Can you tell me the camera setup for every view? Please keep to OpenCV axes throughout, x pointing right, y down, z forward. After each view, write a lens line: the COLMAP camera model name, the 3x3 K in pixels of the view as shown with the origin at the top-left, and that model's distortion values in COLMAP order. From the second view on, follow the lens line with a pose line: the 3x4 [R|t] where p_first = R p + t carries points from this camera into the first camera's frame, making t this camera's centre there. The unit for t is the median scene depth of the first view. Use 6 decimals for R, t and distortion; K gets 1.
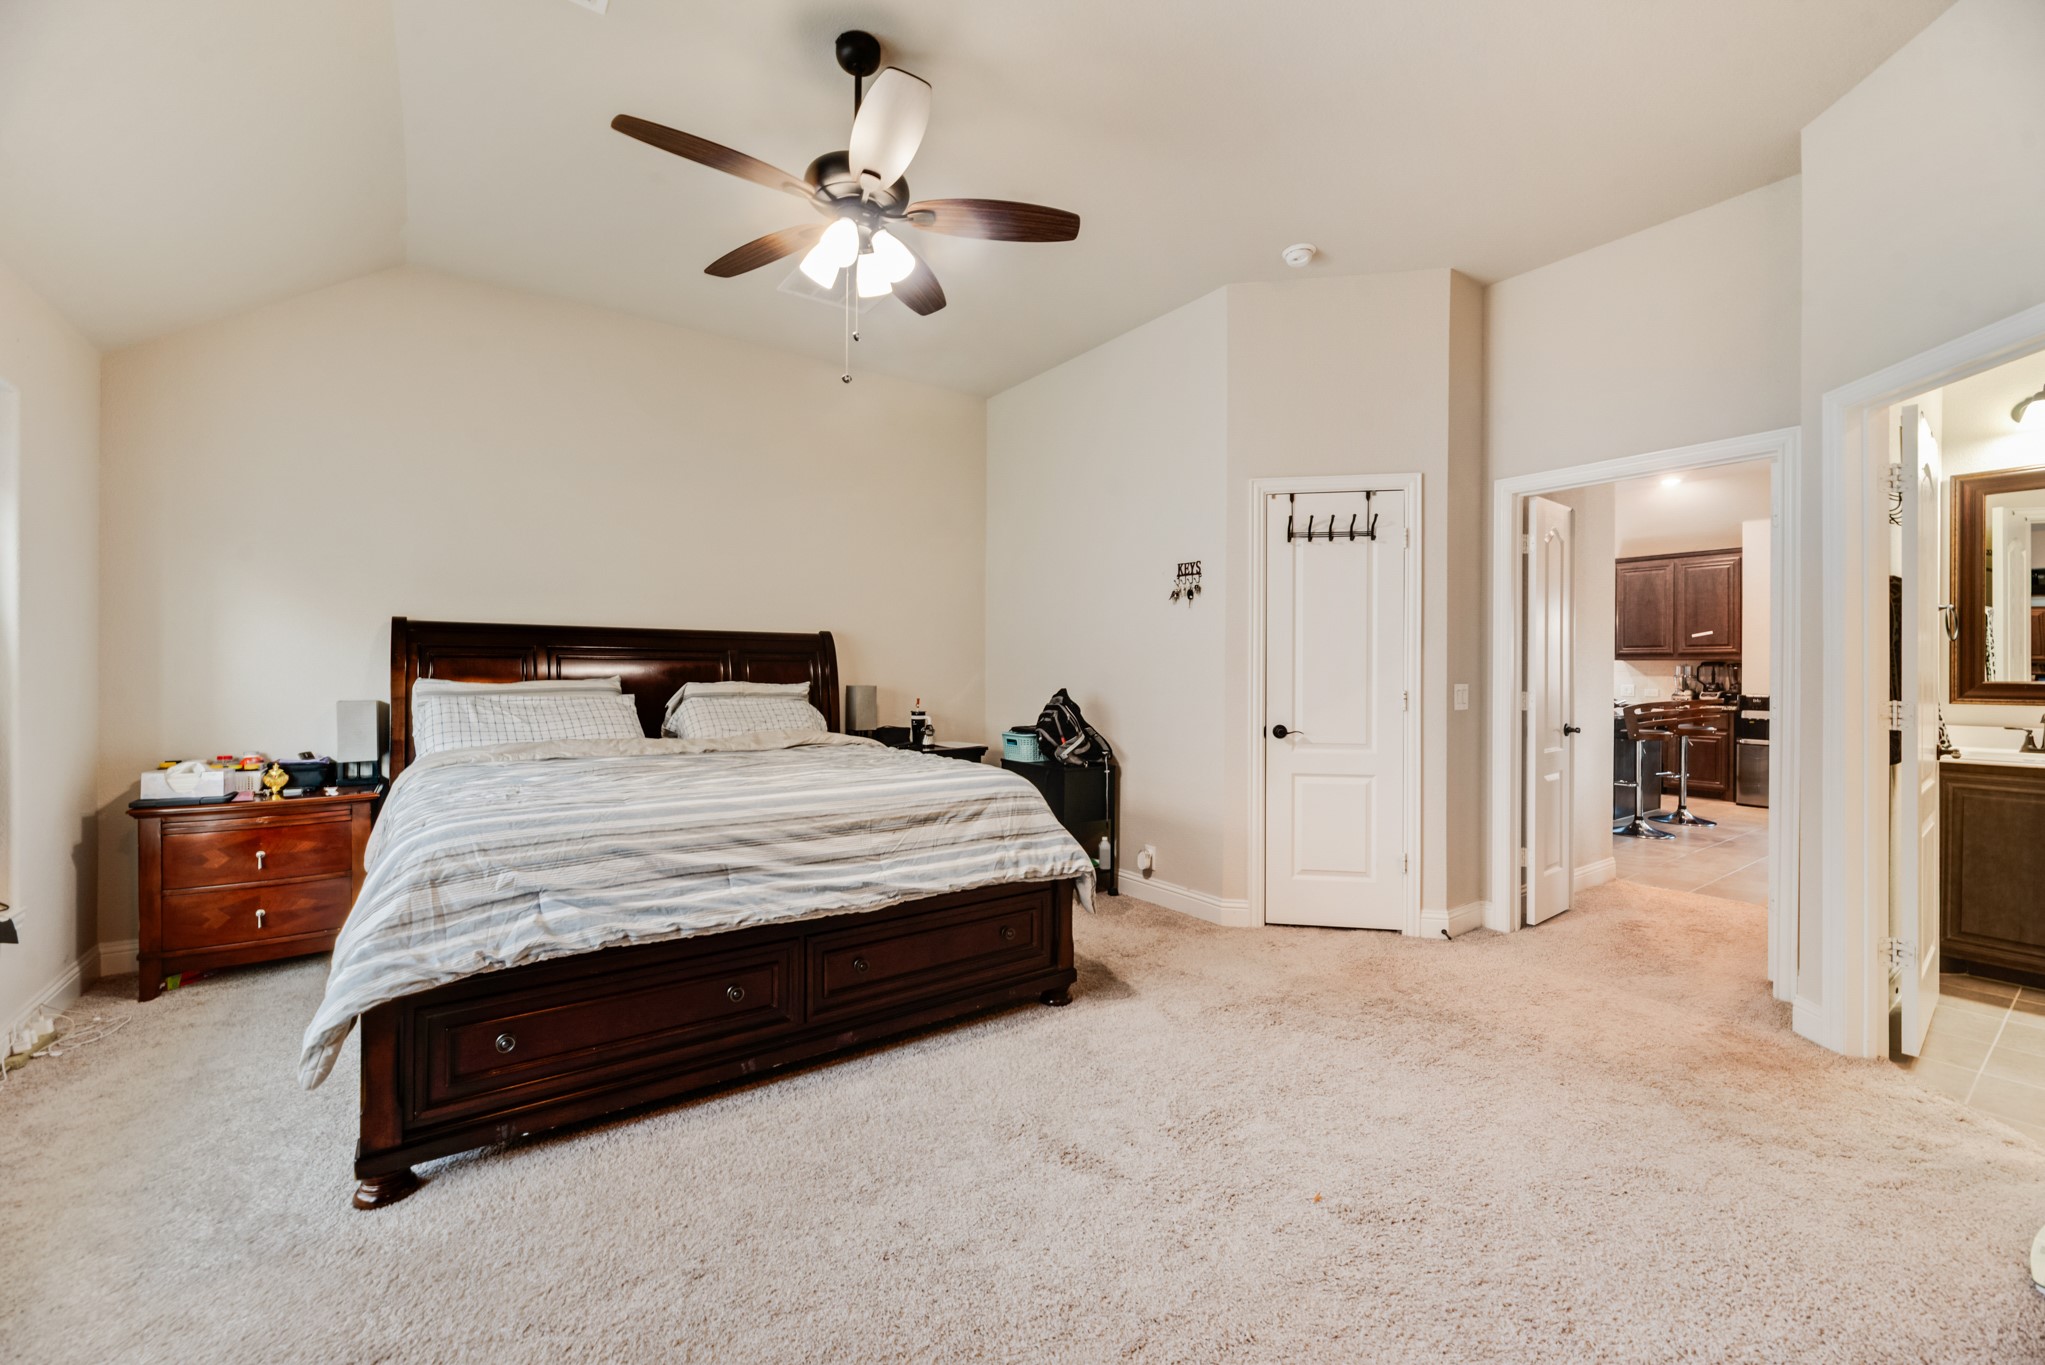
lens RADIAL K [[823.0, 0, 1015.5], [0, 823.0, 667.8], [0, 0, 1]] dist [0.001639, 0.000202]
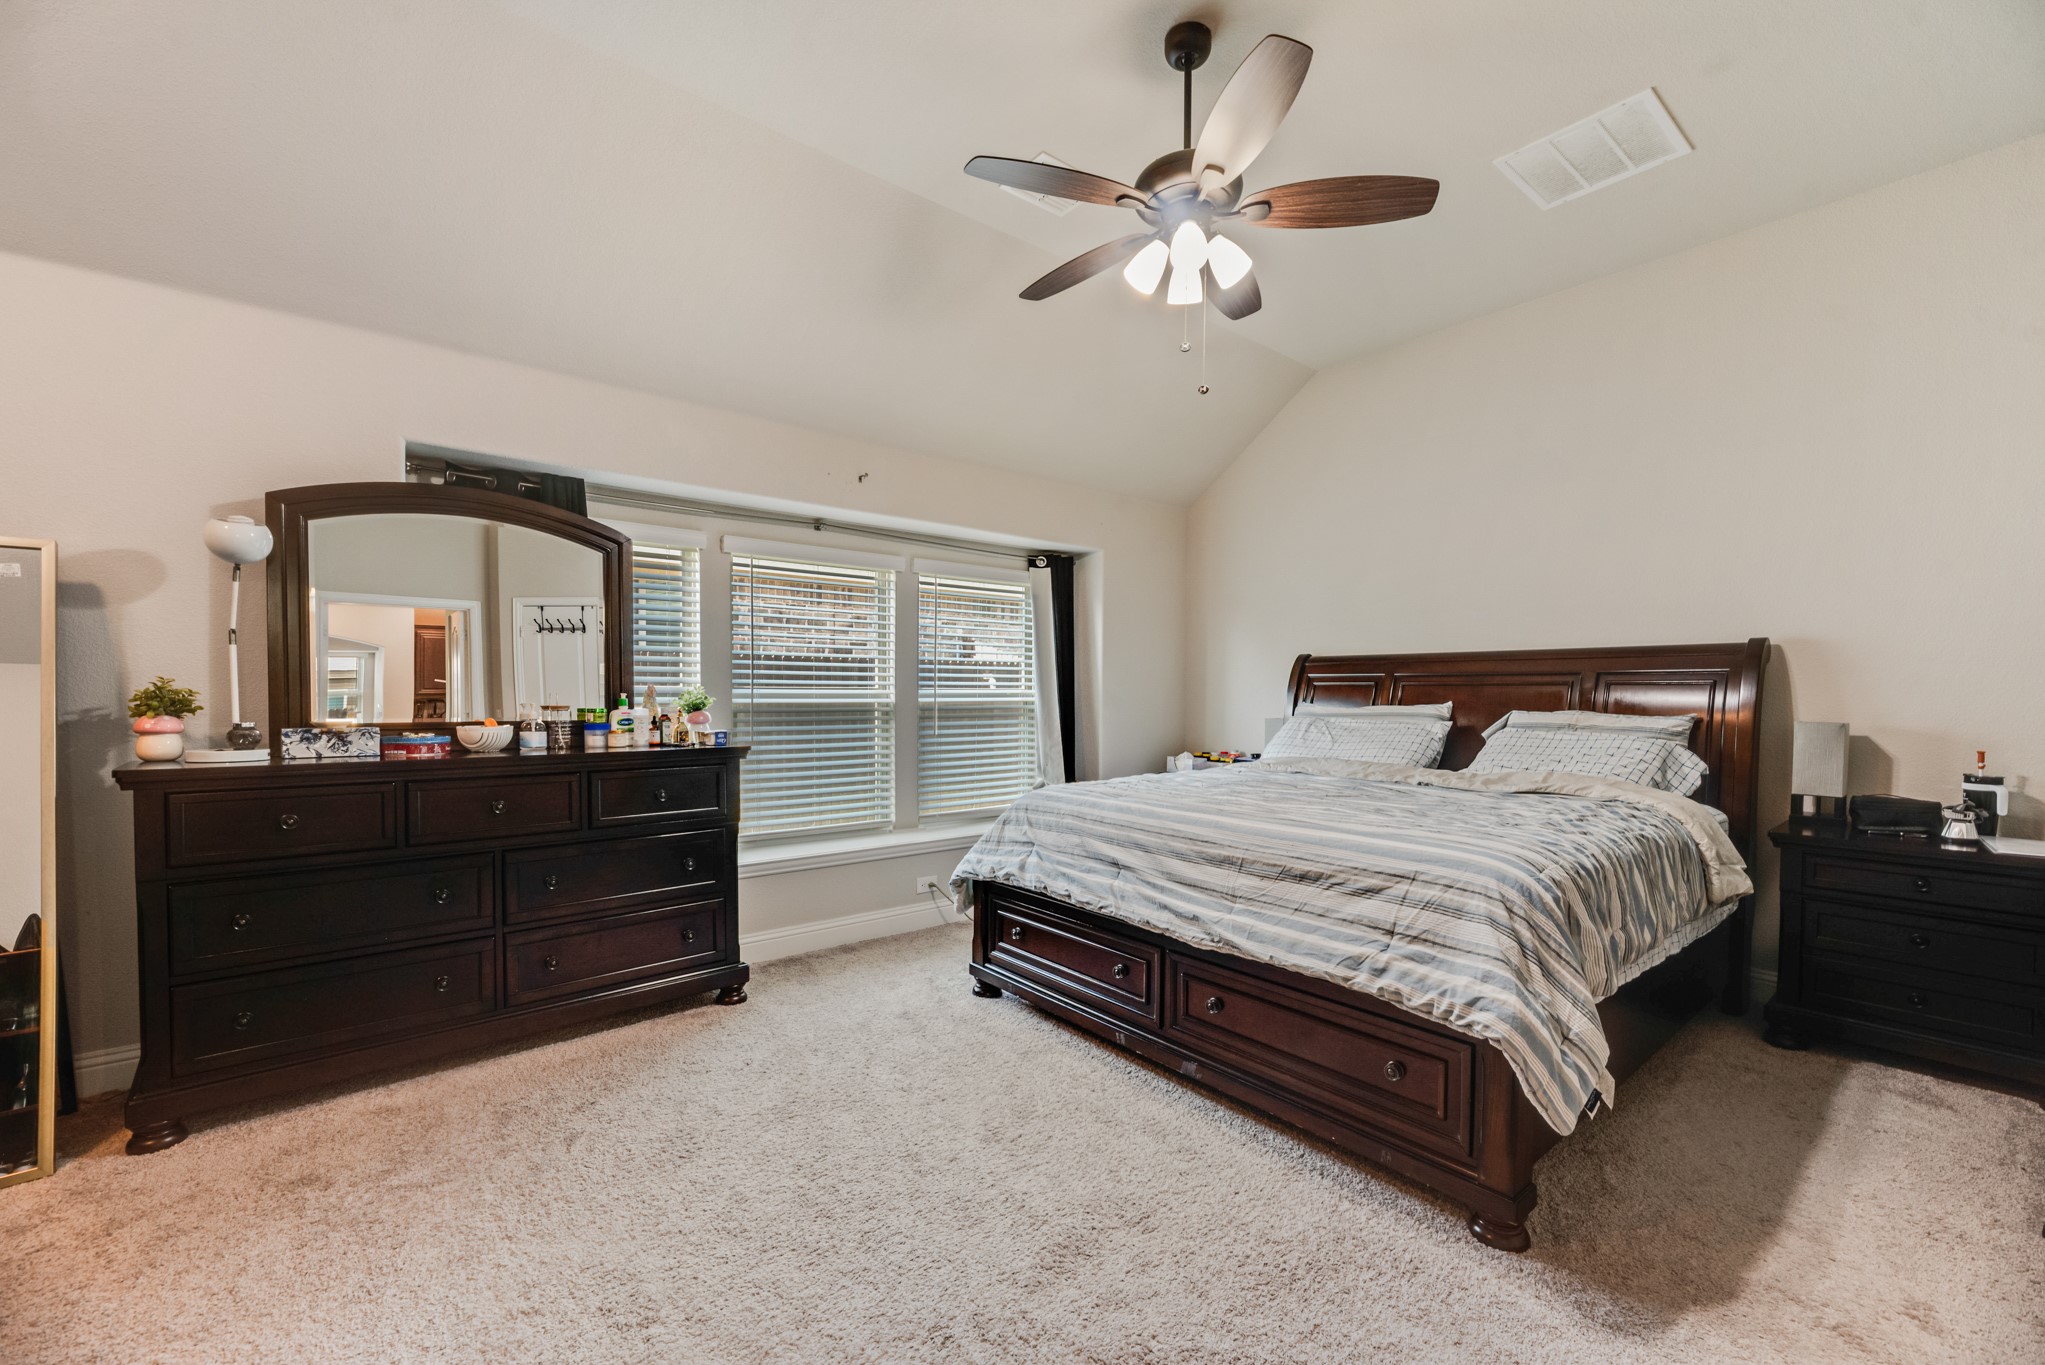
lens RADIAL K [[819.9, 0, 1023.7], [0, 819.9, 720.5], [0, 0, 1]] dist [0.001213, 0.000160]
pose [[0.077538, 0.029681, -0.996548, 0.689268], [-0.001388, 0.999559, 0.029663, 0.005435], [0.996988, -0.000917, 0.077545, 0.671399]]
